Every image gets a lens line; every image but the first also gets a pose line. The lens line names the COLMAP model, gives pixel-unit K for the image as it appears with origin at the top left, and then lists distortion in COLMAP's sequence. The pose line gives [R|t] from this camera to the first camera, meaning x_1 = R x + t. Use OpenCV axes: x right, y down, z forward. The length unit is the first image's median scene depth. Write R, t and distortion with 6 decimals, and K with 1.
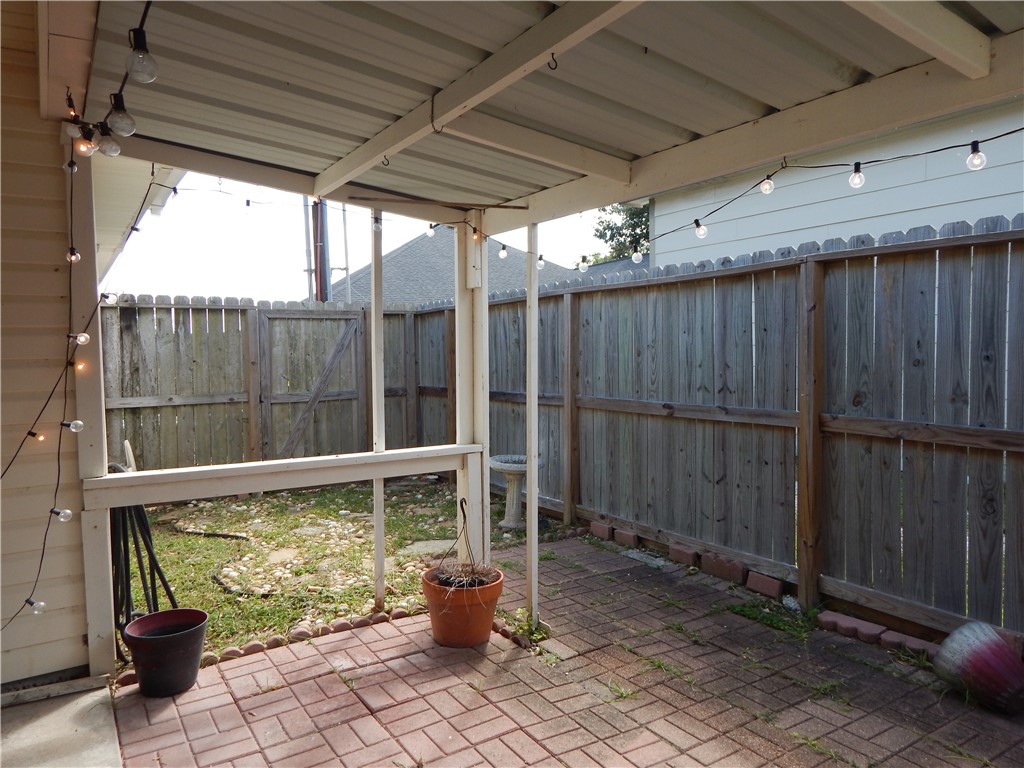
lens RADIAL K [[696.6, 0, 512.0], [0, 696.6, 384.0], [0, 0, 1]] dist [0.019148, -0.023313]
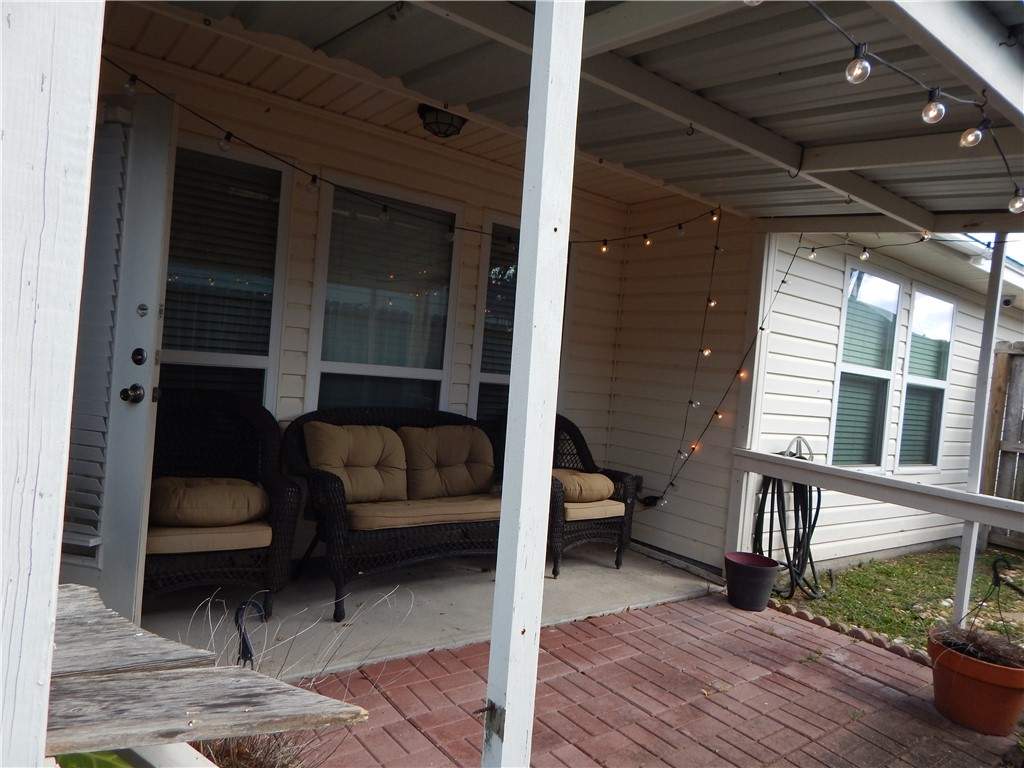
lens RADIAL K [[696.6, 0, 512.0], [0, 696.6, 384.0], [0, 0, 1]] dist [0.019148, -0.023313]
pose [[0.053144, 0.051331, -0.997267, 0.819609], [-0.145081, 0.988479, 0.043148, -0.001679], [0.987992, 0.142391, 0.059979, 0.360771]]
